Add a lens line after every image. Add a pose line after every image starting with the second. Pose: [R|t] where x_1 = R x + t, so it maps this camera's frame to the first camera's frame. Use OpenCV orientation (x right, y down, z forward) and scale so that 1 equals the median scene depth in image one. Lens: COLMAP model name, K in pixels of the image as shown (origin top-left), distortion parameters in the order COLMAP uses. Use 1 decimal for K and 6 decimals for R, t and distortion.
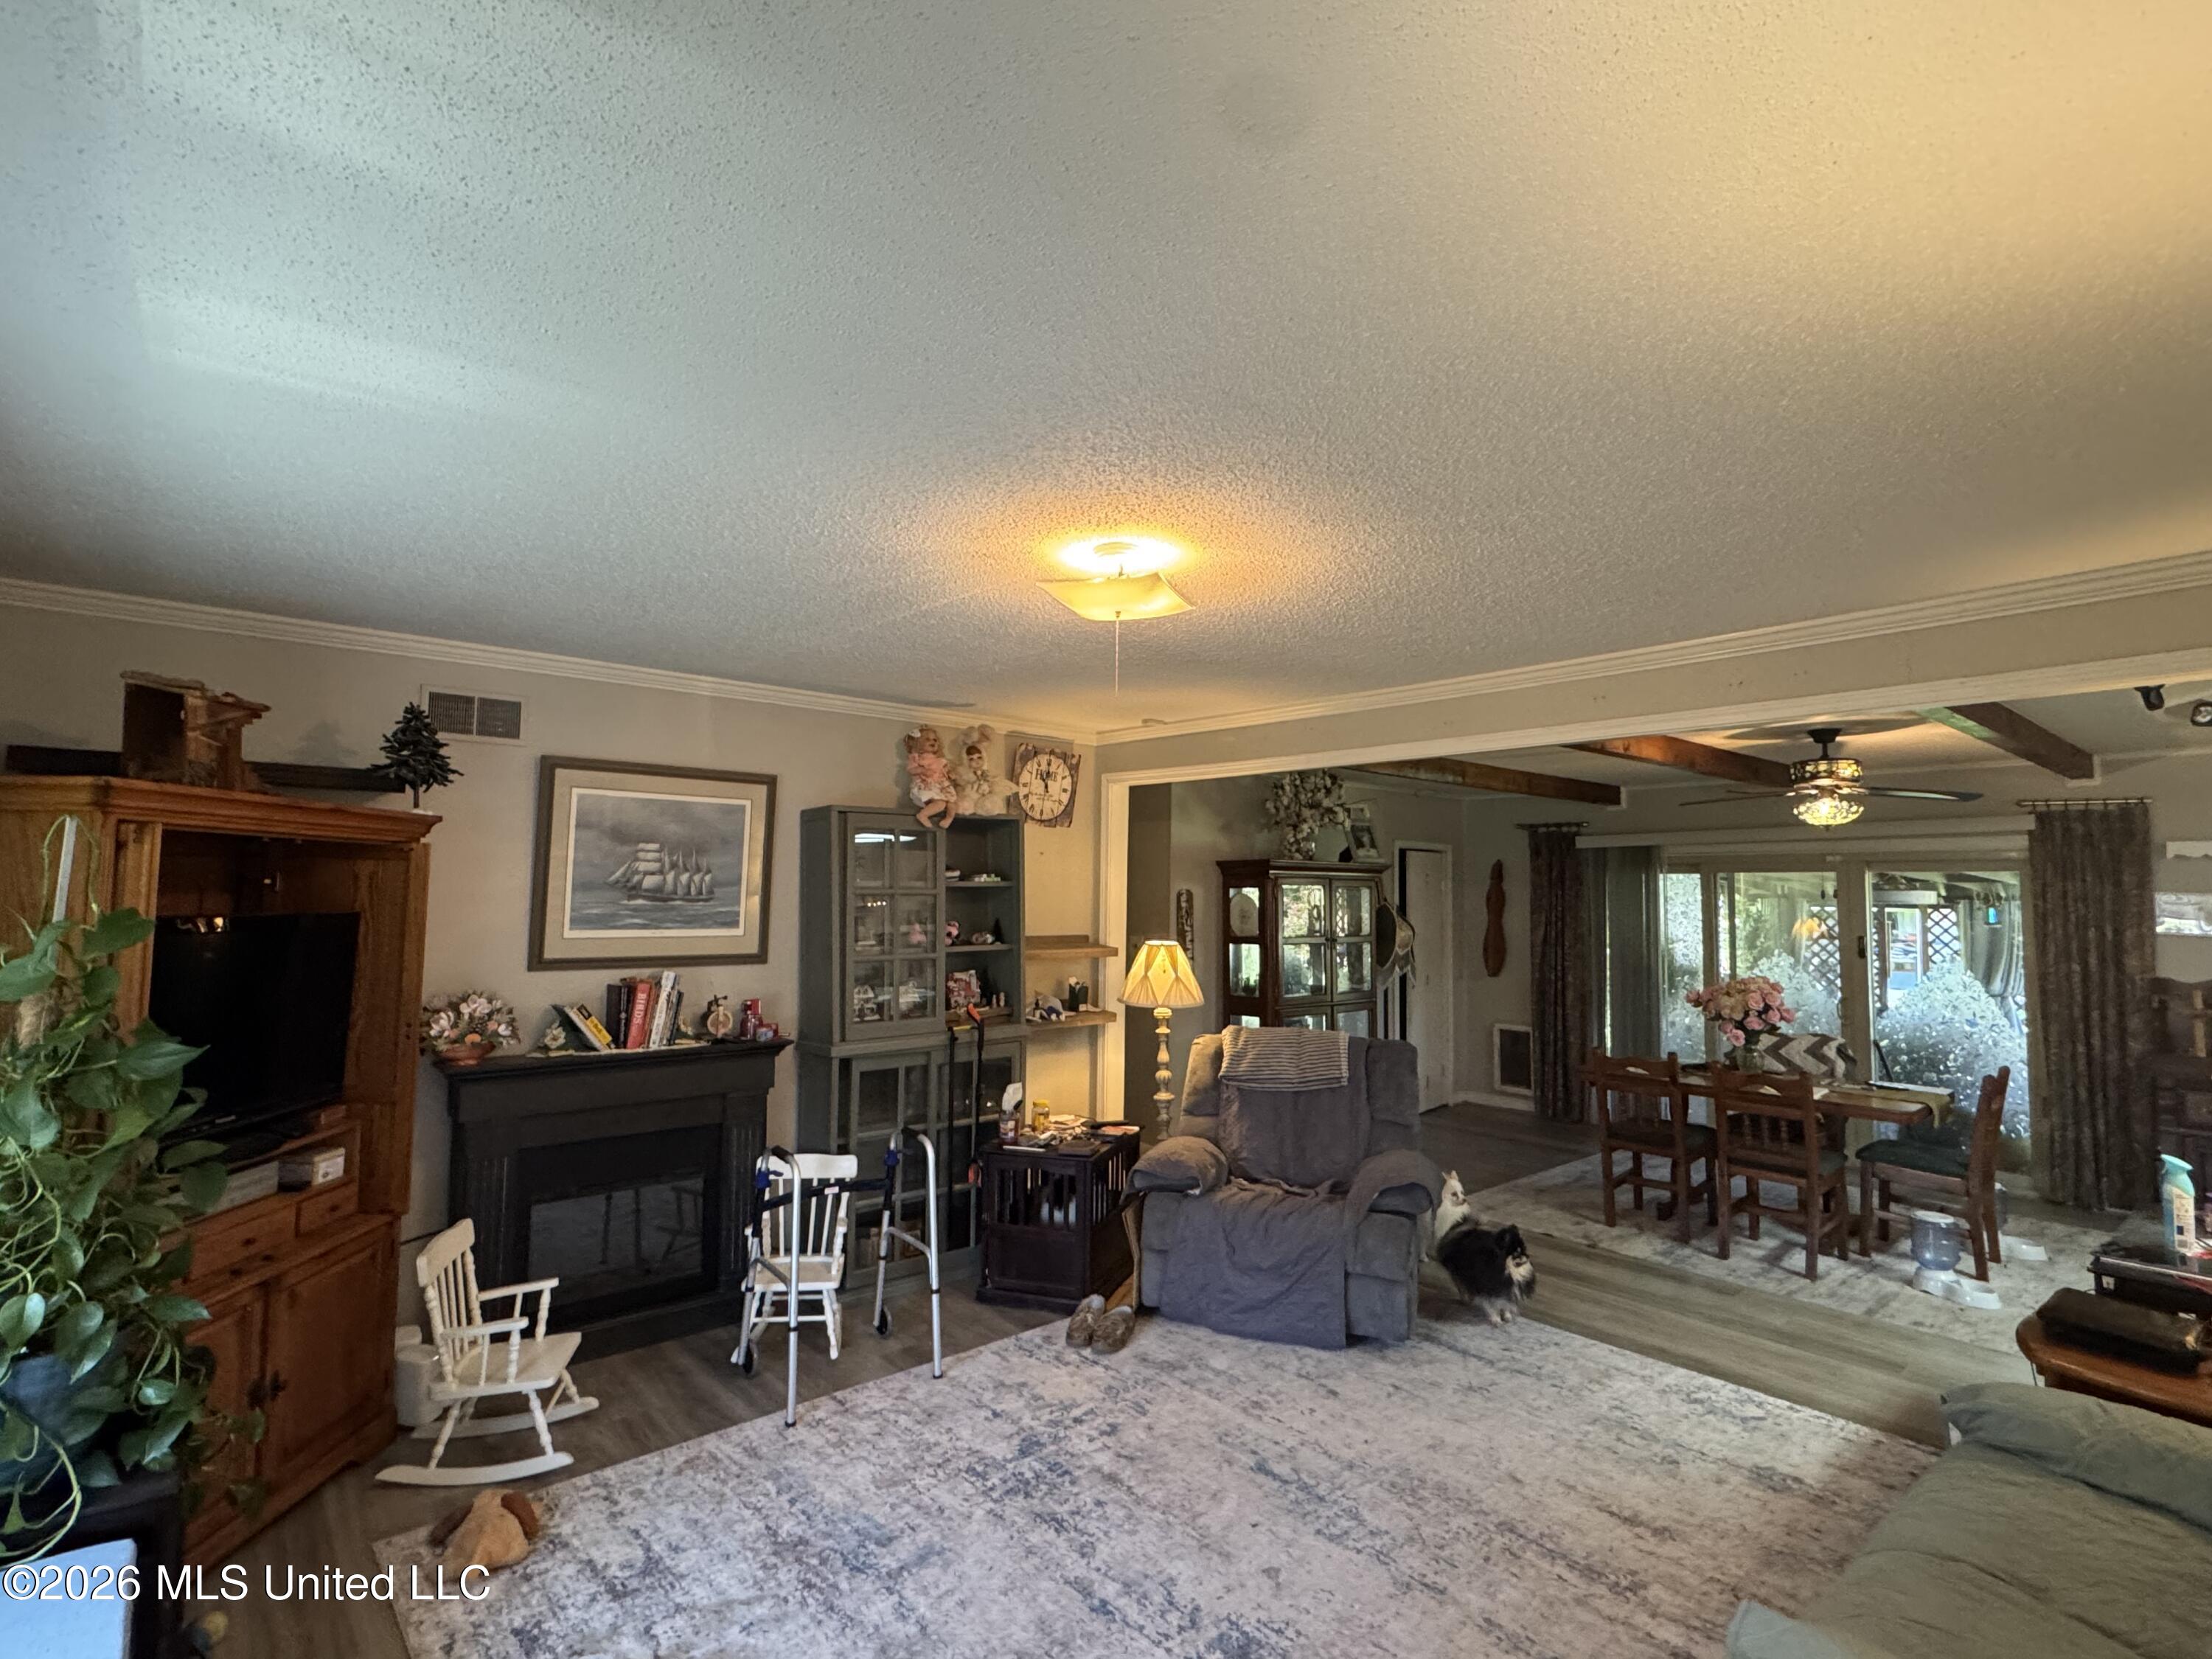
lens RADIAL K [[1079.3, 0, 1108.8], [0, 1079.3, 825.1], [0, 0, 1]] dist [-0.001925, 0.000324]
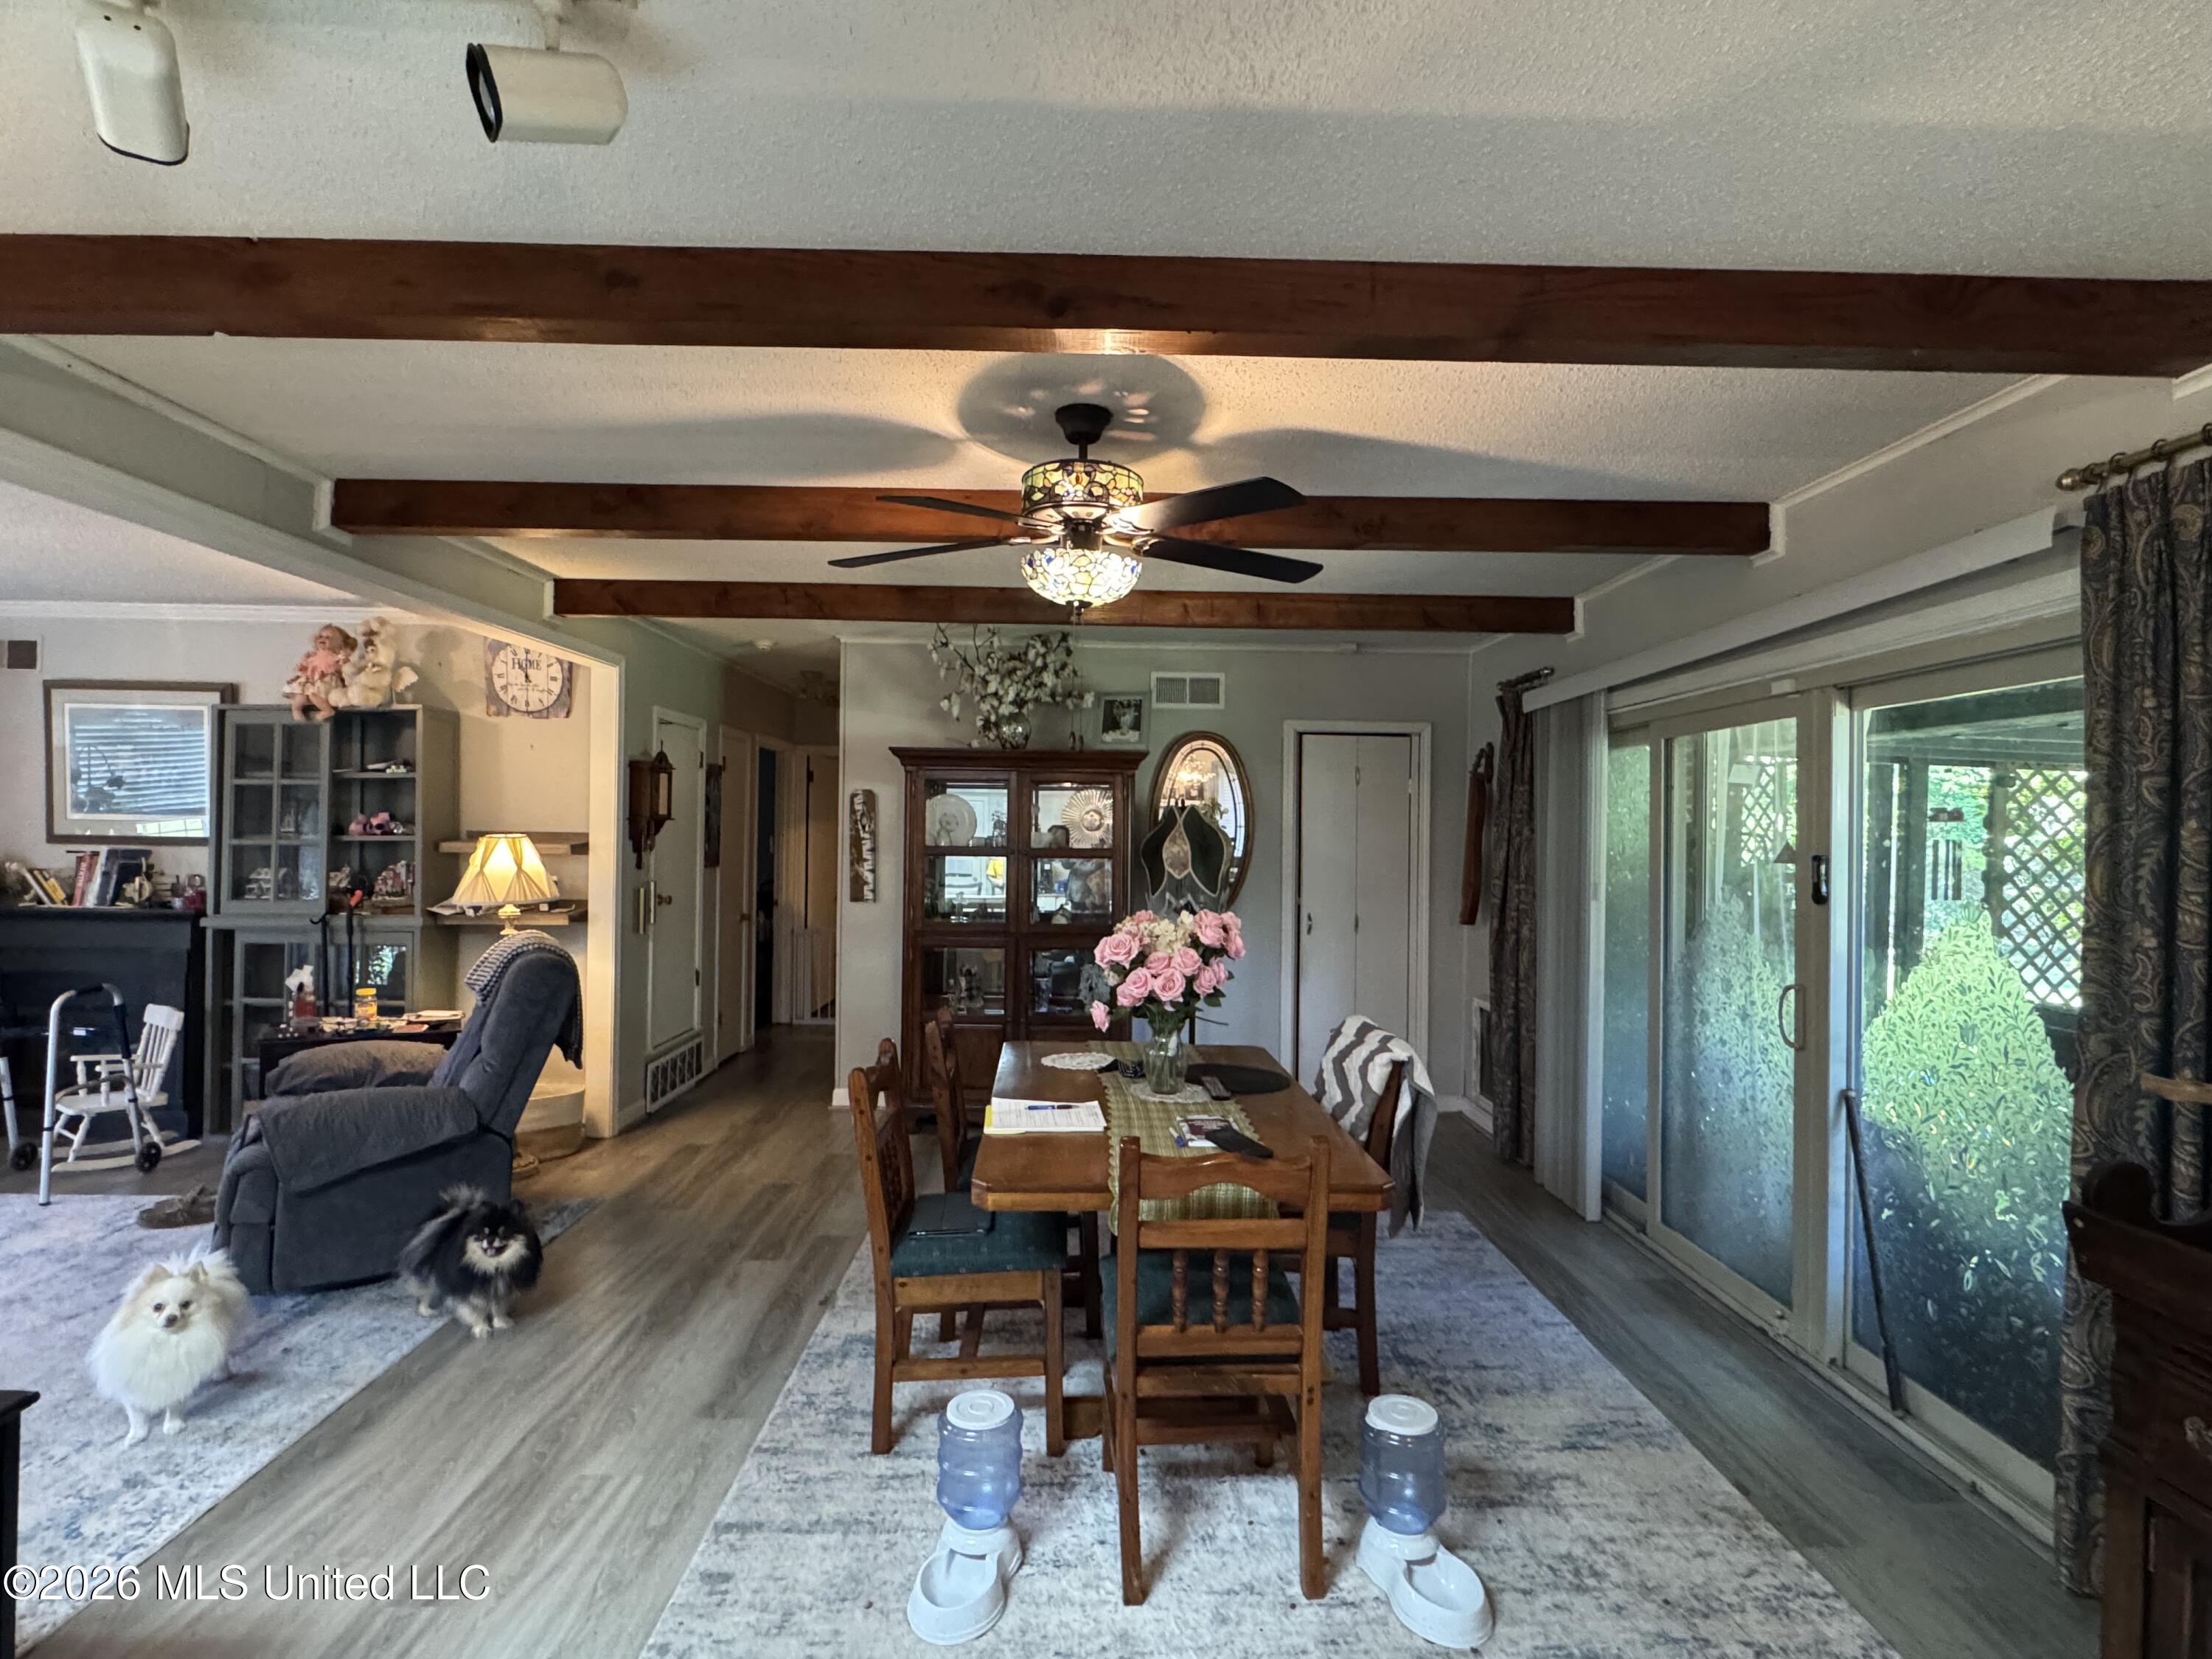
lens RADIAL K [[1082.1, 0, 1103.8], [0, 1082.1, 828.2], [0, 0, 1]] dist [-0.003407, 0.000155]
pose [[0.767830, -0.002753, -0.640648, 0.930456], [0.034925, 0.998684, 0.037566, 0.079464], [0.639701, -0.051219, 0.766916, 0.576397]]
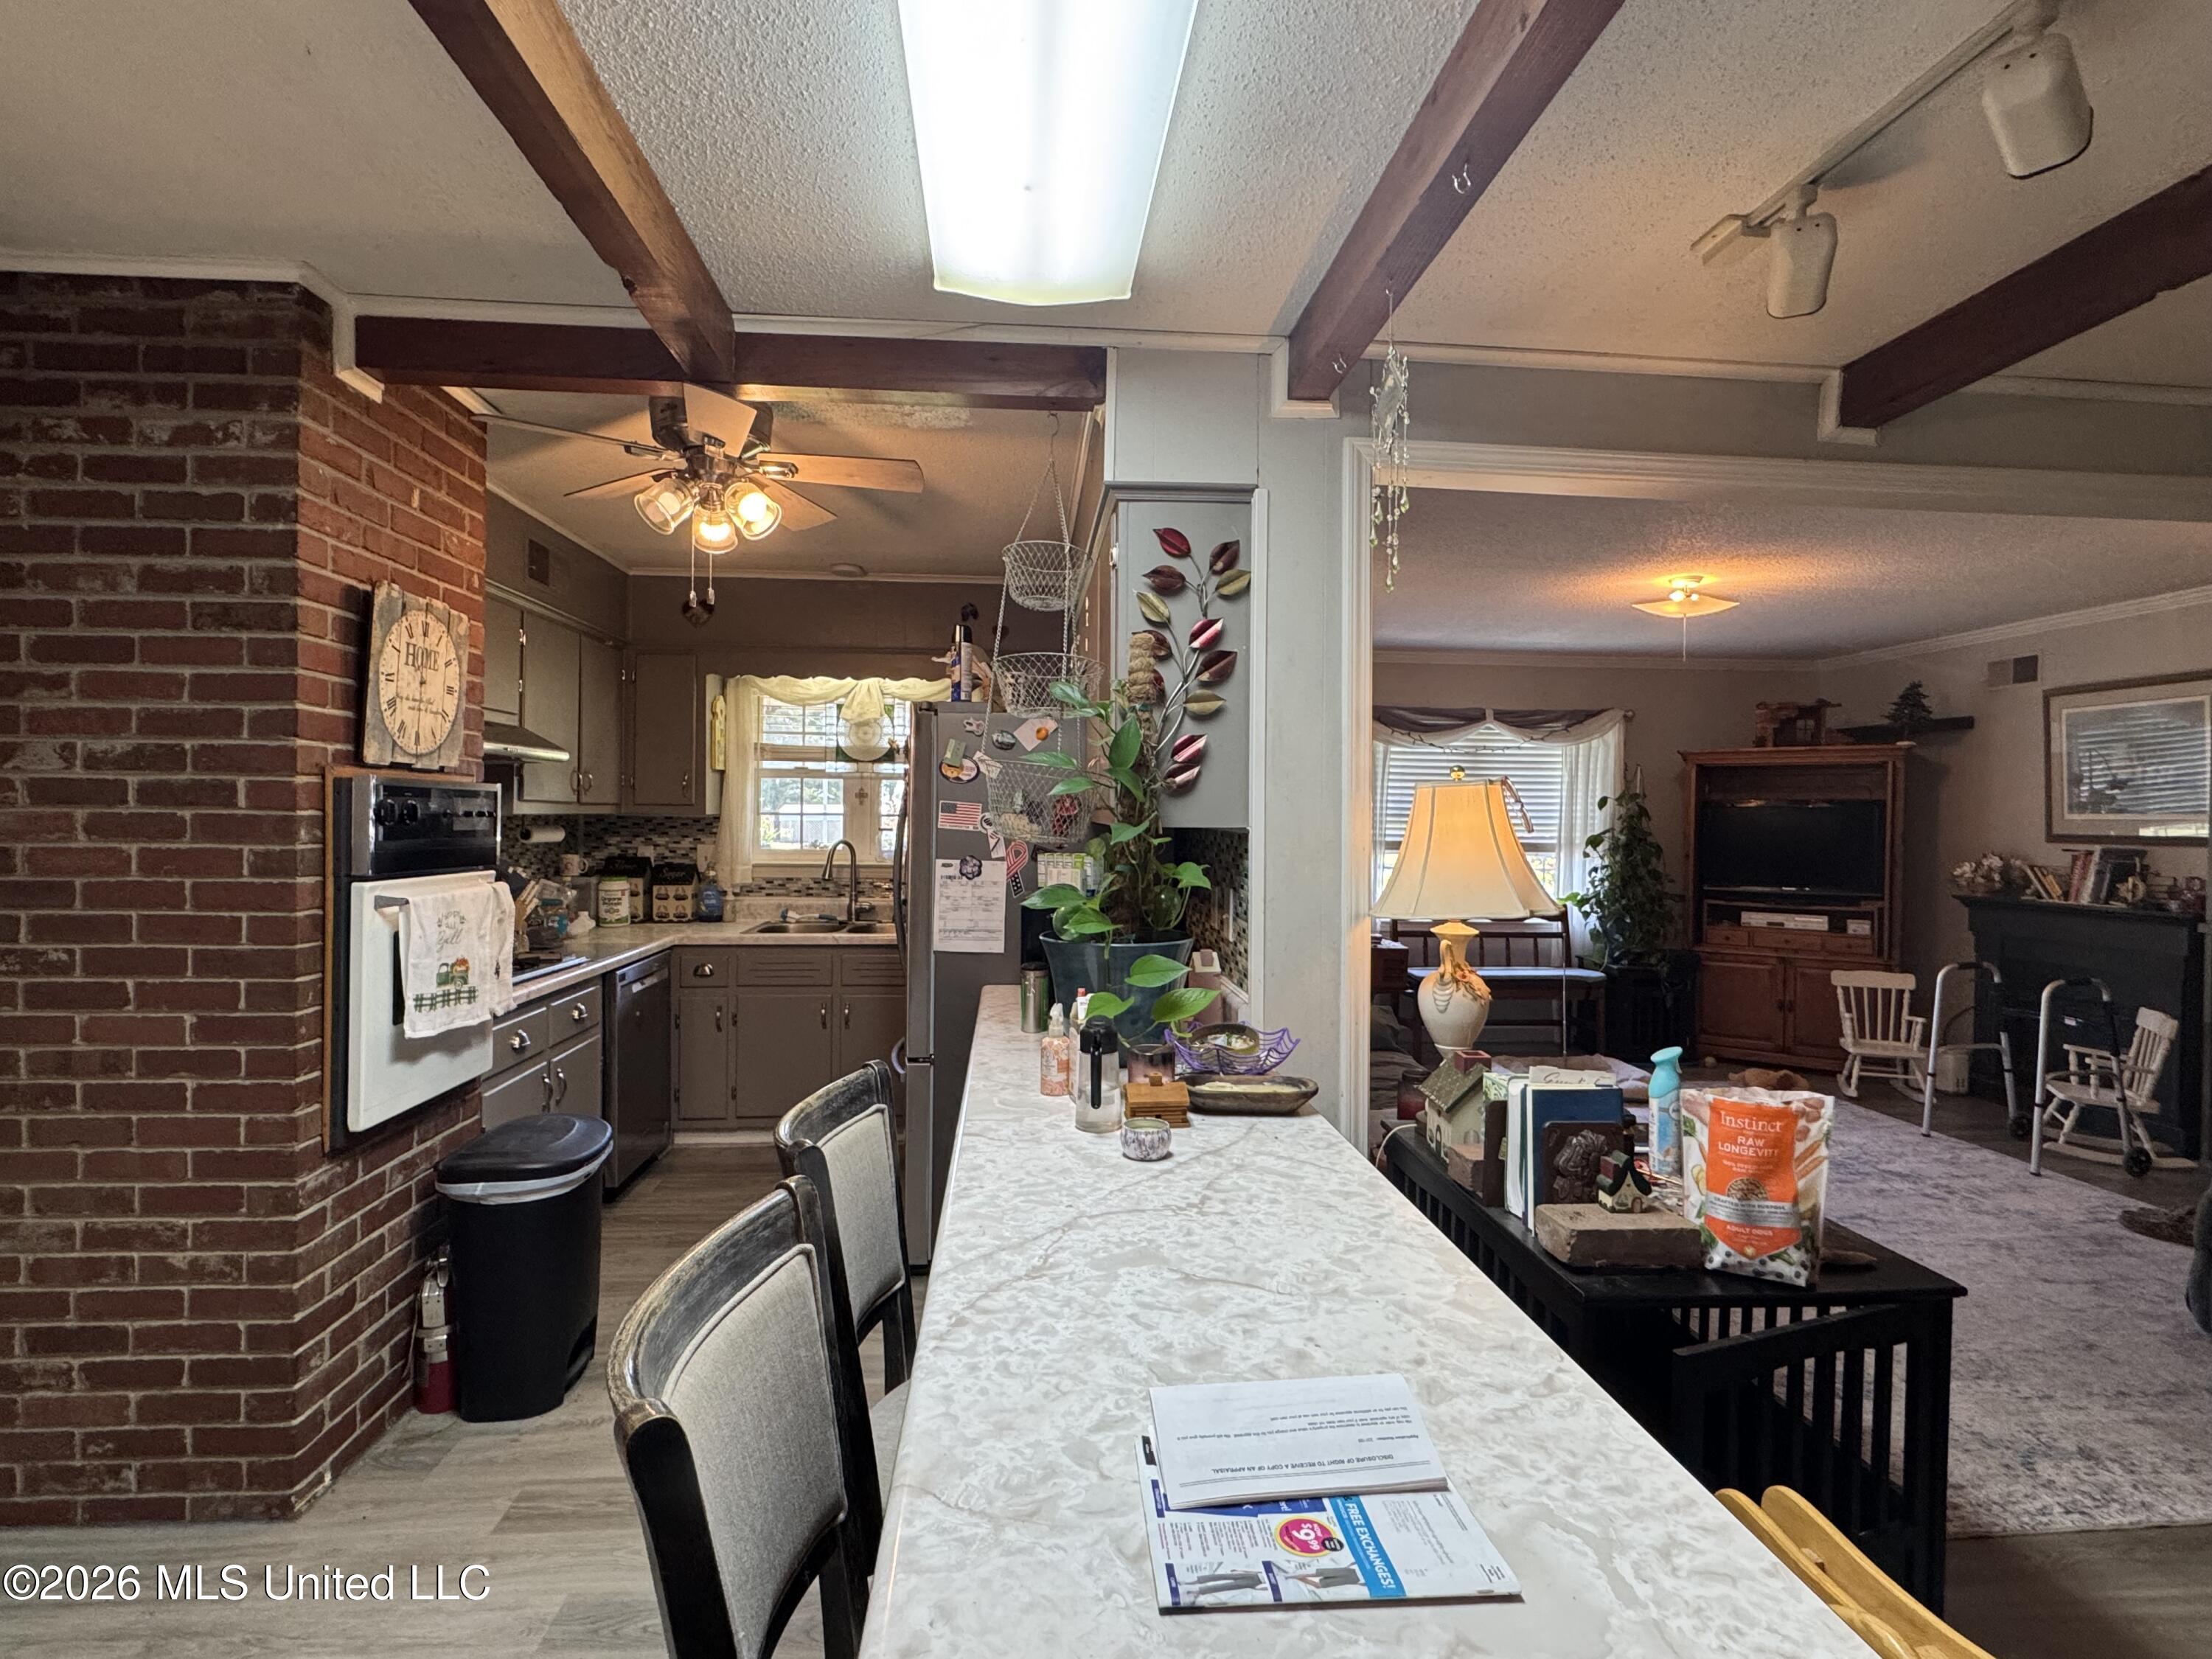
lens RADIAL K [[1082.1, 0, 1103.8], [0, 1082.1, 828.2], [0, 0, 1]] dist [-0.003407, 0.000155]
pose [[-0.591139, -0.010419, -0.806502, 0.951367], [0.032865, 0.998775, -0.036992, 0.090848], [0.805900, -0.048374, -0.590073, 0.593704]]
